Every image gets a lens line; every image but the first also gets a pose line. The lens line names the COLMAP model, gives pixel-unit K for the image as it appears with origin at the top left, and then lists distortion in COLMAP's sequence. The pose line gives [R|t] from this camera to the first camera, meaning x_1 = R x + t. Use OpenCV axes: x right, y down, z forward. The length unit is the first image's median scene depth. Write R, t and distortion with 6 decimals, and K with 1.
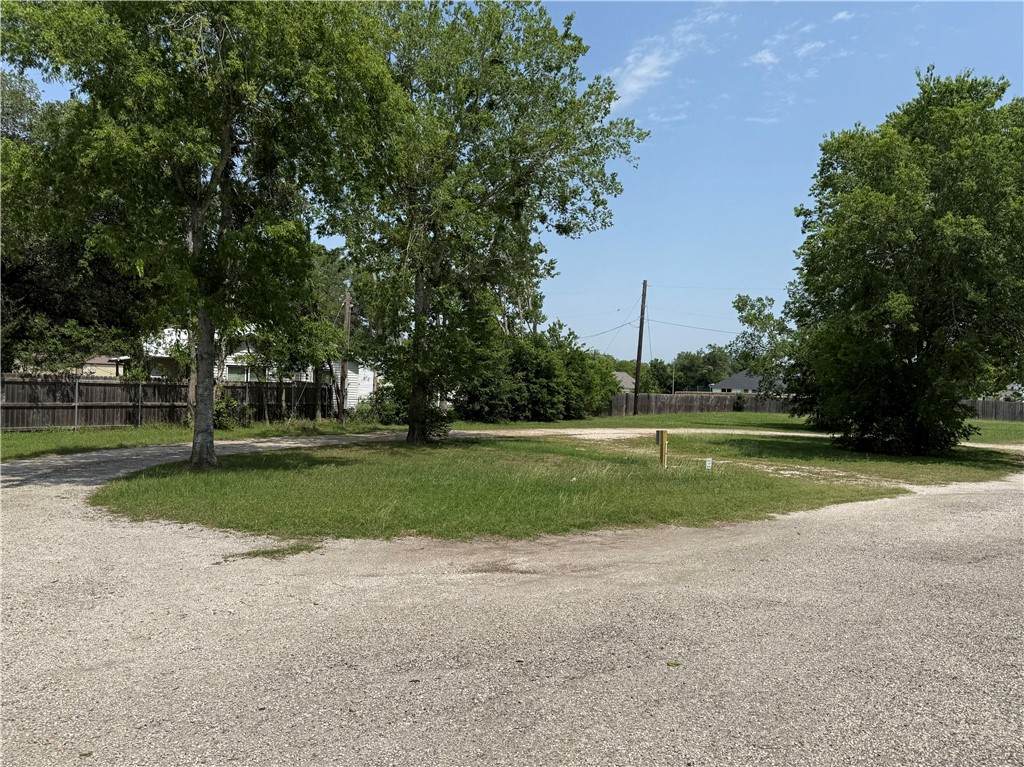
lens RADIAL K [[788.9, 0, 499.5], [0, 788.9, 386.0], [0, 0, 1]] dist [0.034445, -0.084626]
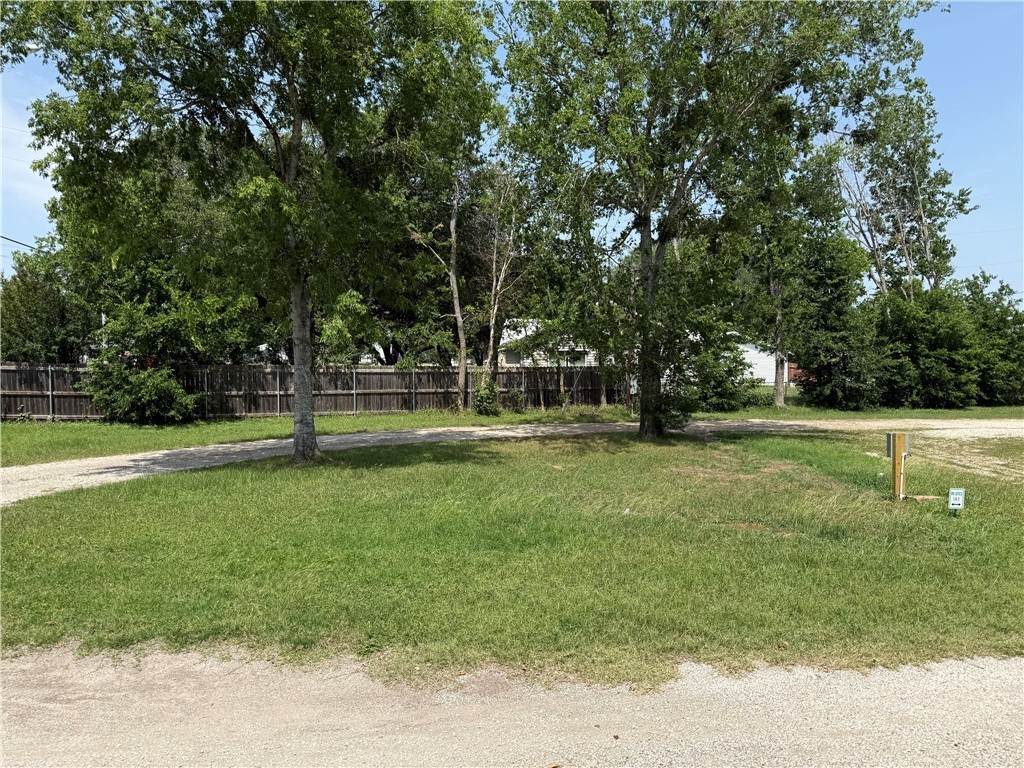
lens RADIAL K [[733.5, 0, 469.5], [0, 733.5, 381.1], [0, 0, 1]] dist [0.004578, -0.025299]
pose [[0.782532, -0.015623, -0.622414, 0.176458], [0.025538, 0.999649, 0.007016, 0.004043], [0.622086, -0.021385, 0.782656, 0.231157]]
